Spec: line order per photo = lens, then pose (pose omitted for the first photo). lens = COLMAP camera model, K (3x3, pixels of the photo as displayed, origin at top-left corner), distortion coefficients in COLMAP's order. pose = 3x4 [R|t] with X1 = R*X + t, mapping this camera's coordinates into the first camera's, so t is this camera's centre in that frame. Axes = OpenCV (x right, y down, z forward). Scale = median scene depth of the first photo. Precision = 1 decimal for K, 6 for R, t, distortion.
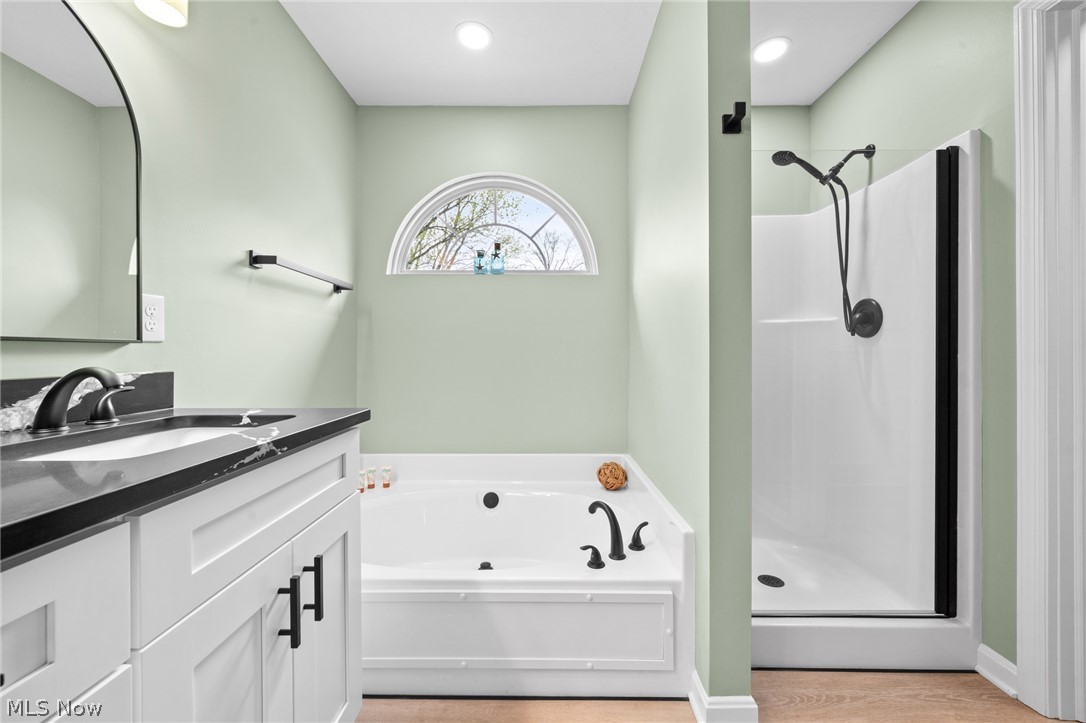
lens RADIAL K [[417.7, 0, 543.8], [0, 417.7, 355.1], [0, 0, 1]] dist [-0.004036, -0.000084]
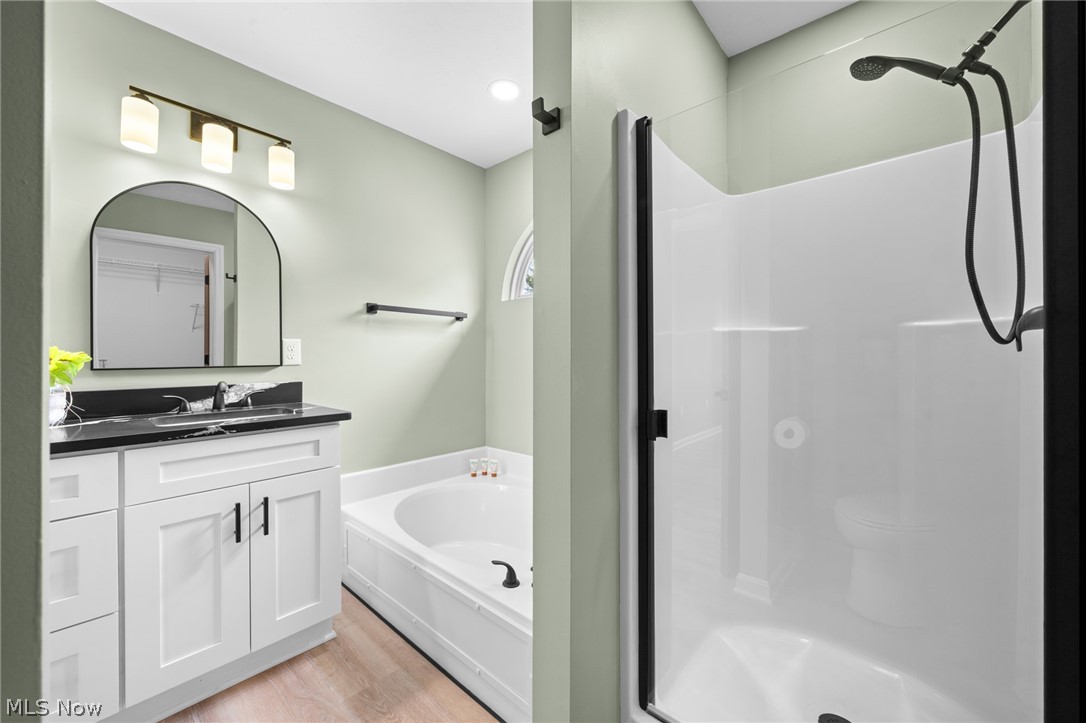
lens RADIAL K [[417.7, 0, 547.6], [0, 417.7, 355.1], [0, 0, 1]] dist [-0.004036, -0.000084]
pose [[0.750614, -0.002313, -0.660737, 0.925152], [-0.000062, 0.999994, -0.003570, -0.057712], [0.660741, 0.002721, 0.750609, 0.309874]]
